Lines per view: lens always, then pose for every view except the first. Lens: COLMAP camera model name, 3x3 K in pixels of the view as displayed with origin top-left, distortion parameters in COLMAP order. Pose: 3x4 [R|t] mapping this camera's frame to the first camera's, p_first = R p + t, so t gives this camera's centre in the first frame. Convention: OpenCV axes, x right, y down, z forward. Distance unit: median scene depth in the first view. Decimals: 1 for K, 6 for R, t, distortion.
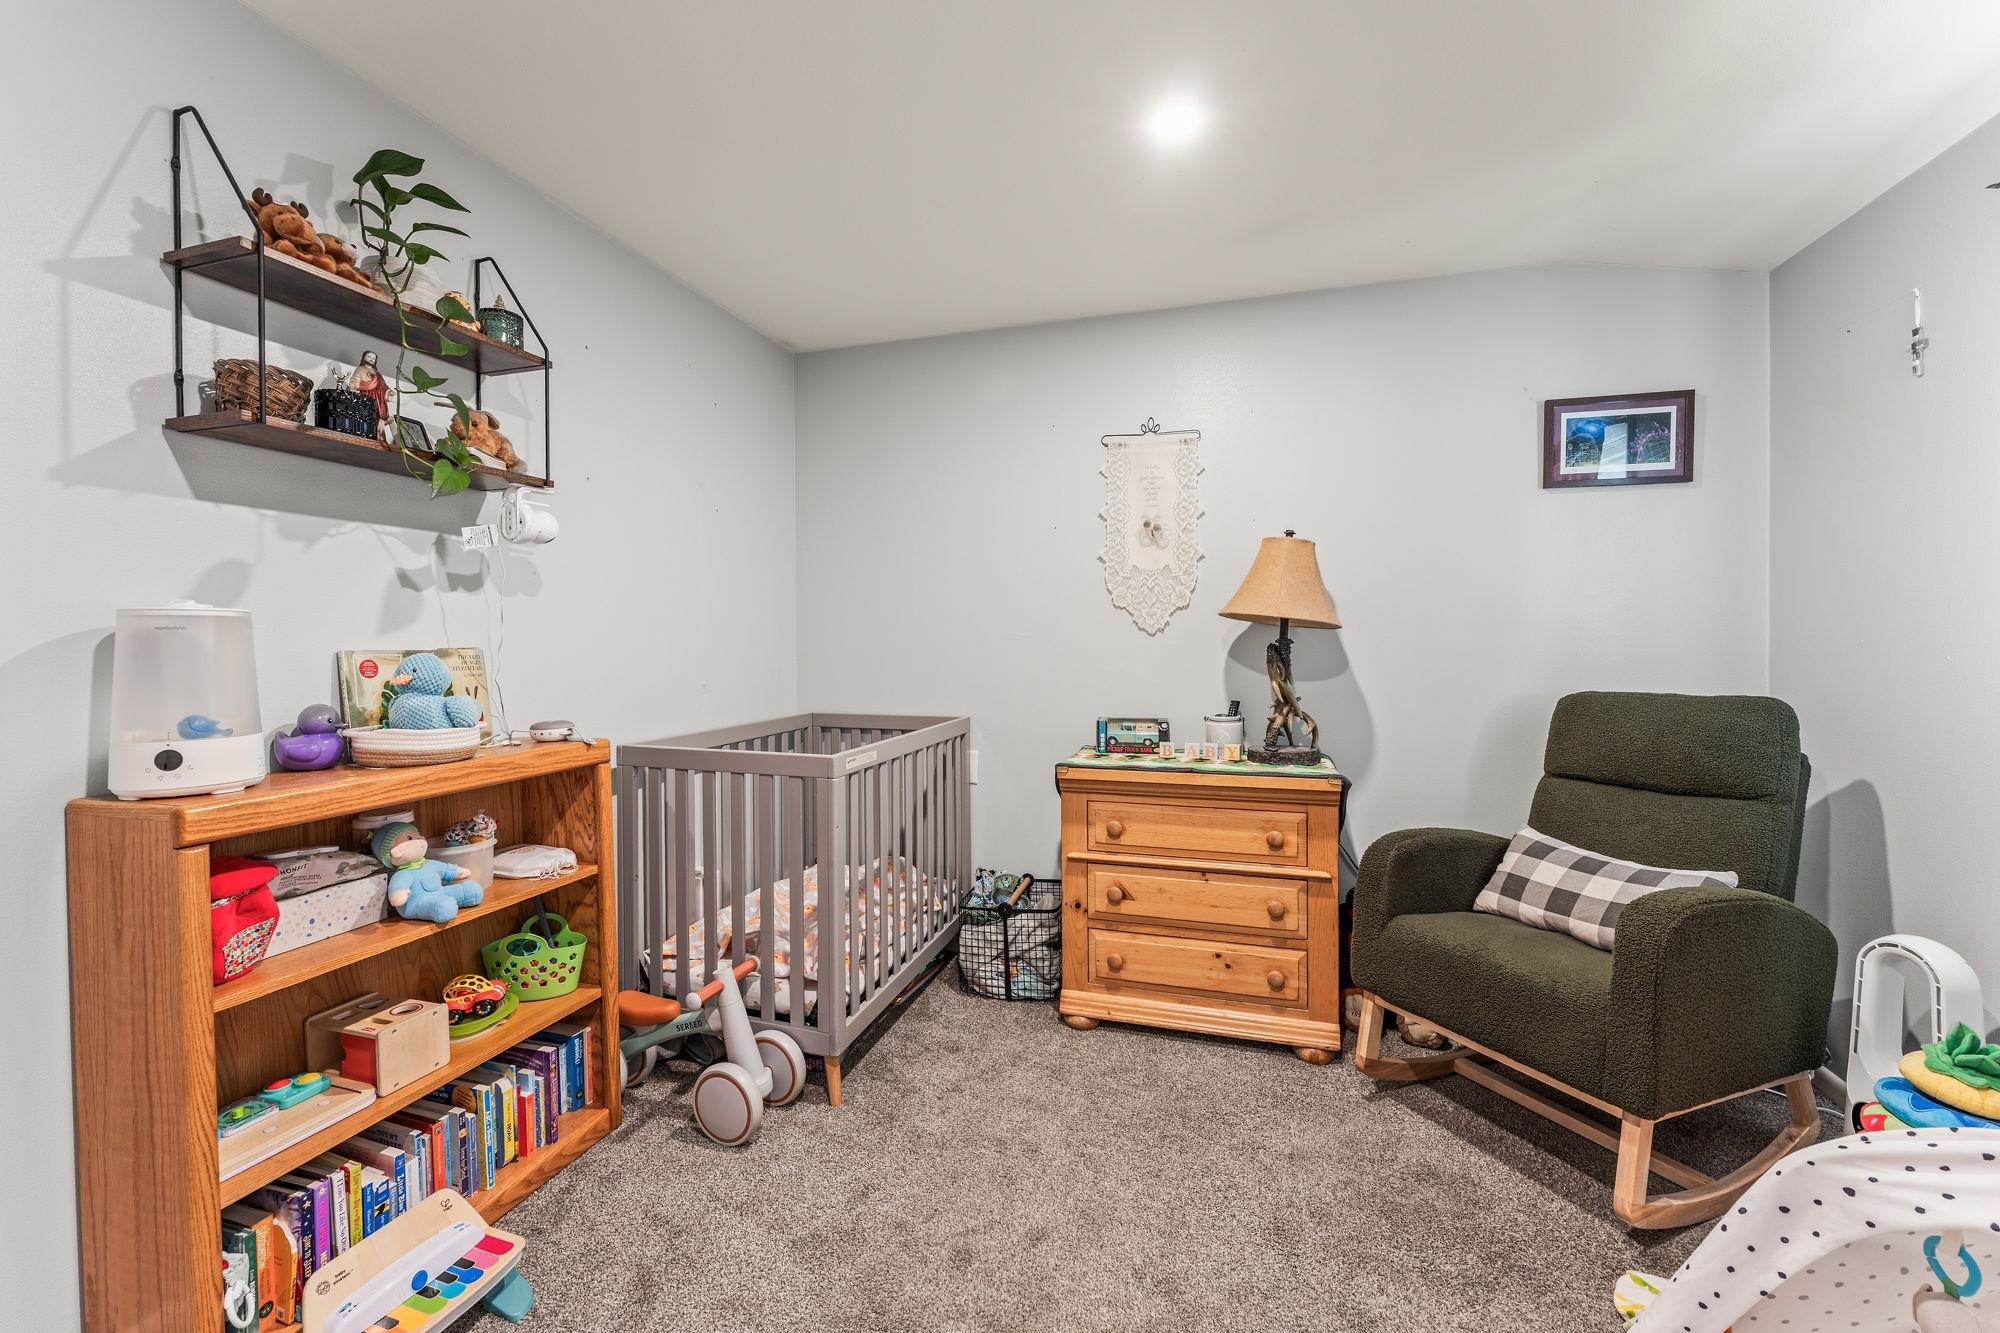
lens RADIAL K [[814.6, 0, 1001.1], [0, 814.6, 652.6], [0, 0, 1]] dist [-0.001673, -0.000288]
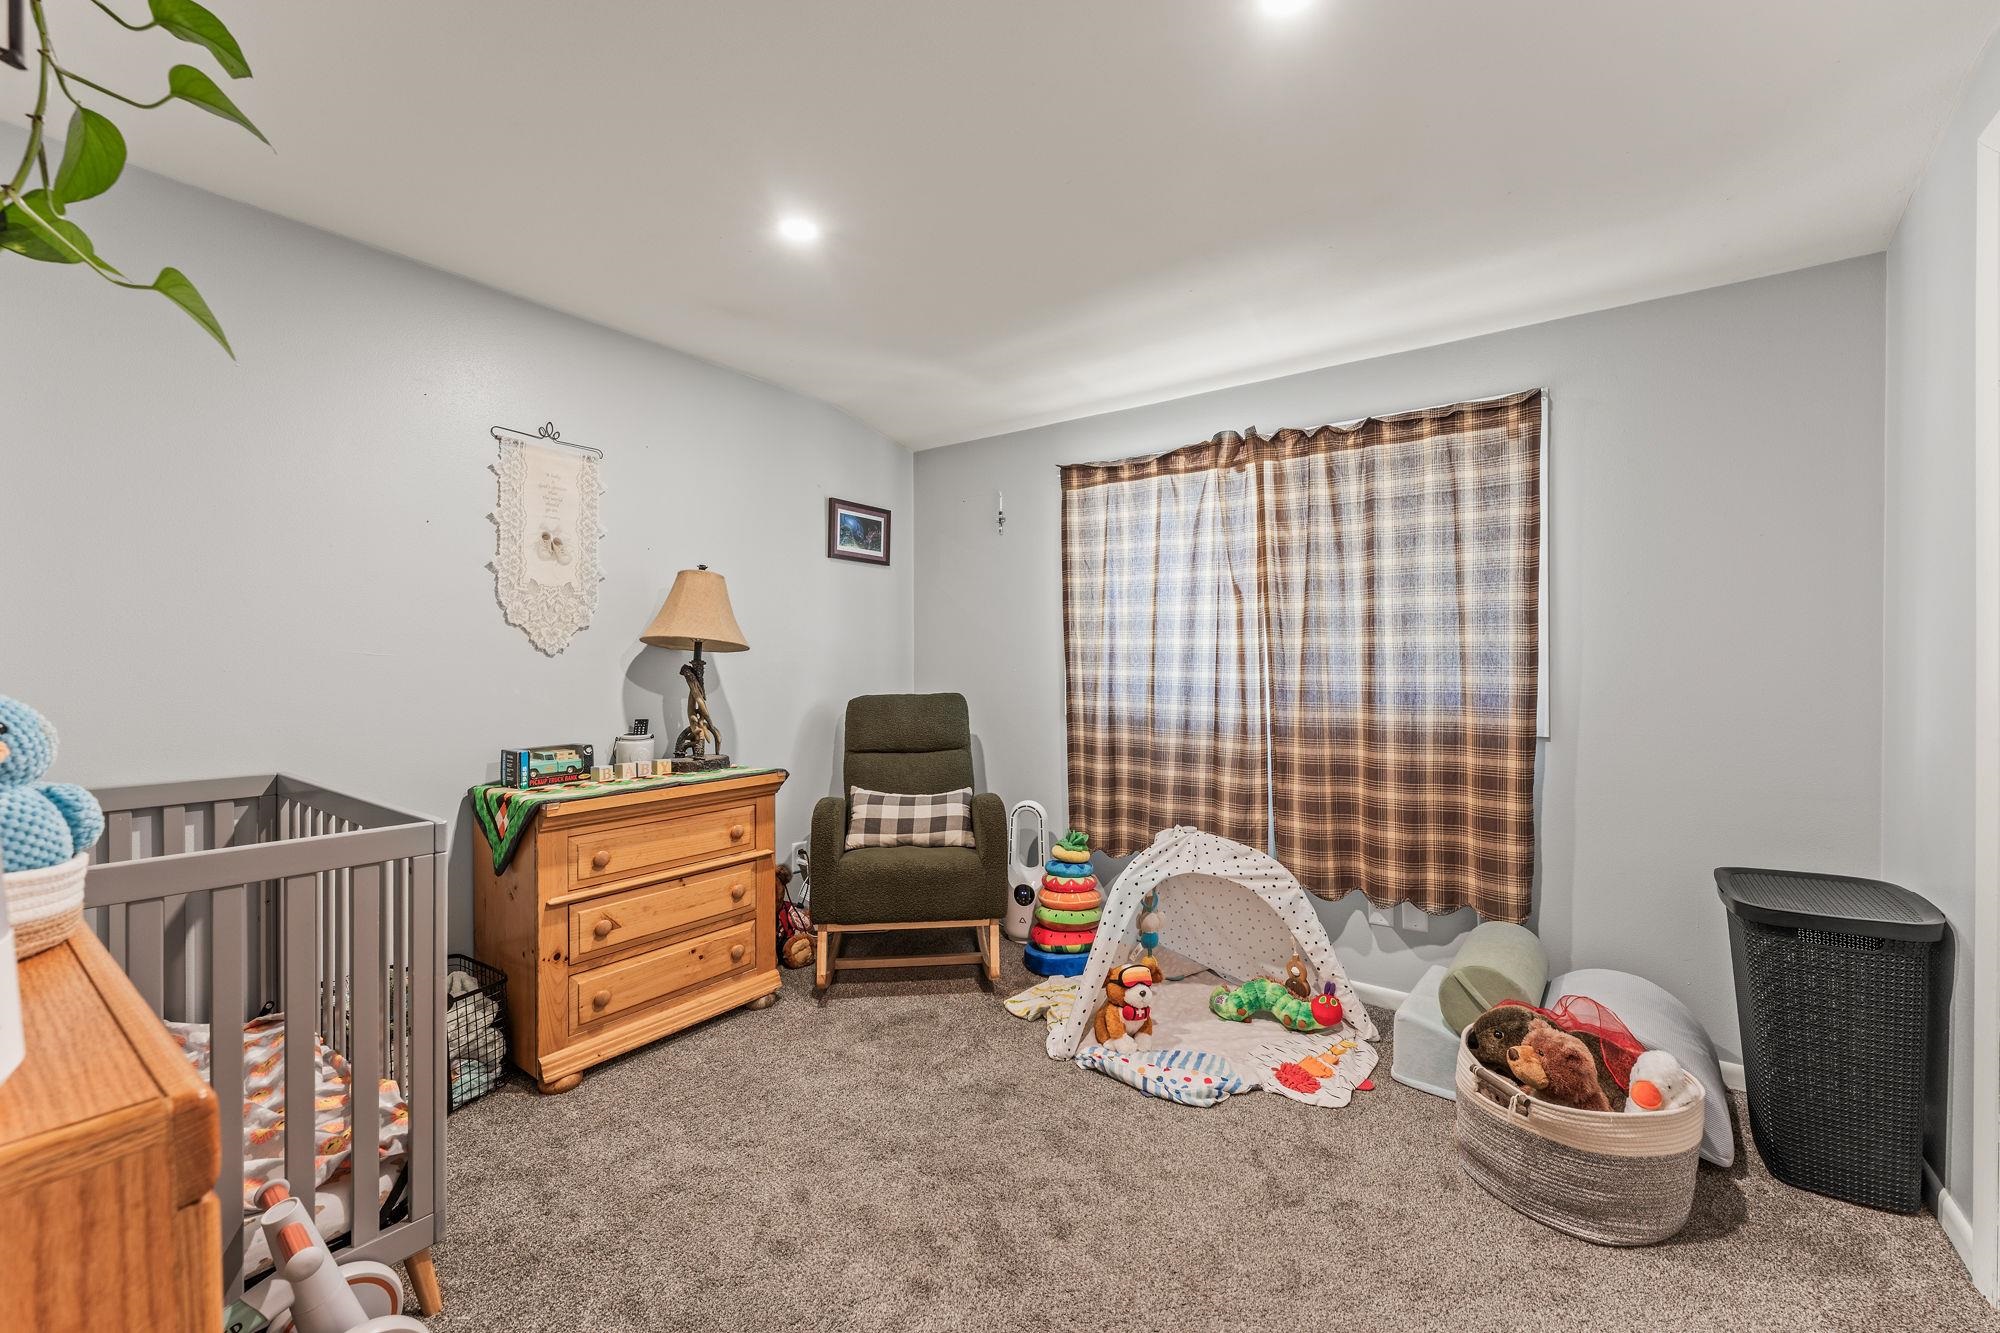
lens RADIAL K [[814.6, 0, 998.2], [0, 814.6, 669.7], [0, 0, 1]] dist [-0.001673, -0.000288]
pose [[0.318517, -0.006826, 0.947893, -0.614878], [0.014355, 0.999894, 0.002377, -0.000932], [-0.947808, 0.012850, 0.318581, 0.254397]]
